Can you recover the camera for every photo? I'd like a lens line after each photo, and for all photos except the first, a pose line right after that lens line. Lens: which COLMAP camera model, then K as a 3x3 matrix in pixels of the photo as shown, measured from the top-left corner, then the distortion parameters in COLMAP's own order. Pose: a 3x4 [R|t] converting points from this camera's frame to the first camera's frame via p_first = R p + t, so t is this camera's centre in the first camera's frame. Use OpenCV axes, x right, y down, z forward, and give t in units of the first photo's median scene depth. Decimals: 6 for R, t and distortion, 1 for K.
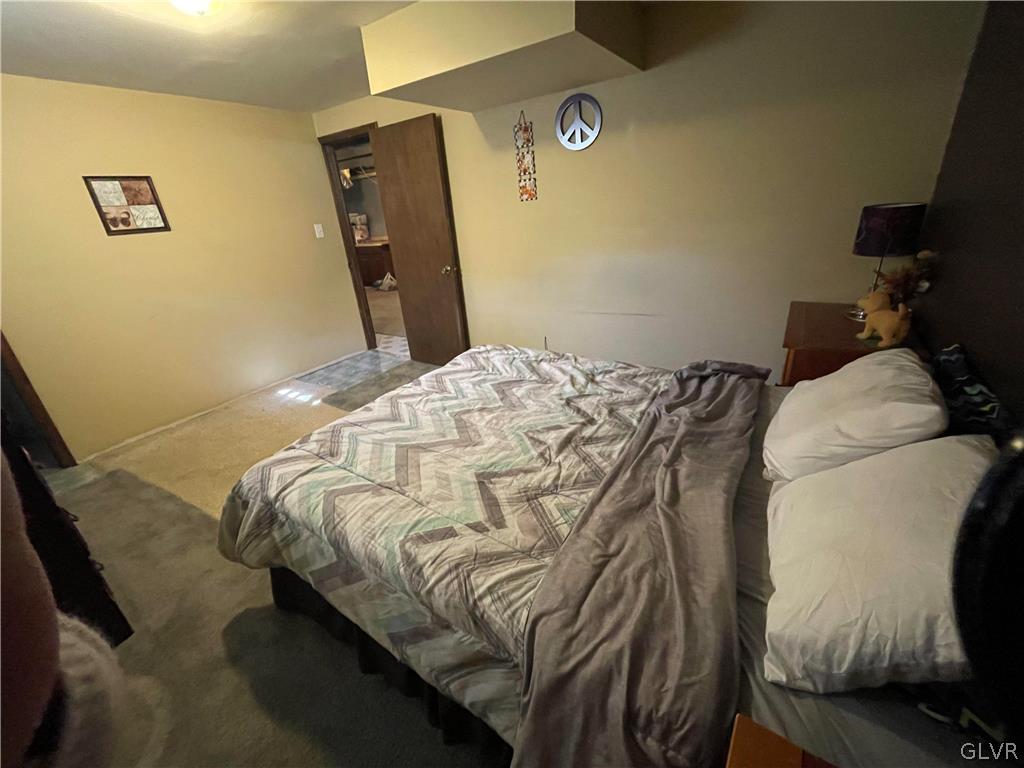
lens RADIAL K [[416.6, 0, 509.0], [0, 416.6, 387.1], [0, 0, 1]] dist [-0.006158, -0.000012]
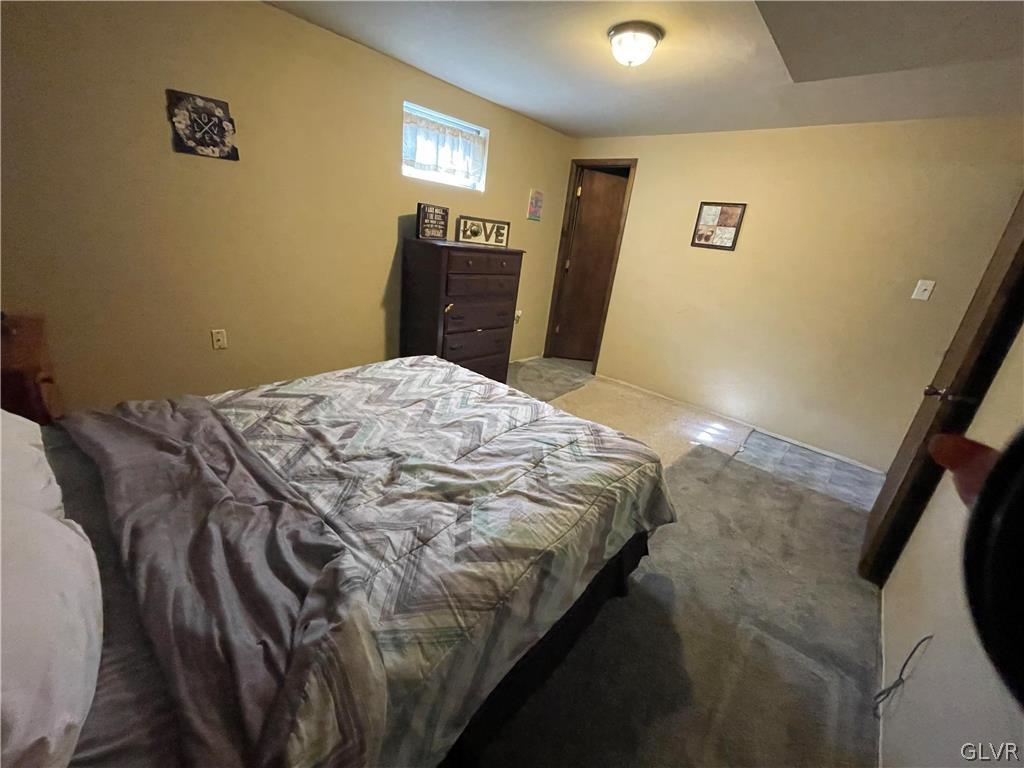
lens RADIAL K [[416.6, 0, 516.0], [0, 416.6, 384.2], [0, 0, 1]] dist [-0.006158, -0.000012]
pose [[-0.169197, 0.391957, -0.904291, 0.775701], [-0.484601, 0.765864, 0.422628, -0.522807], [0.858216, 0.509728, 0.060361, 1.096040]]
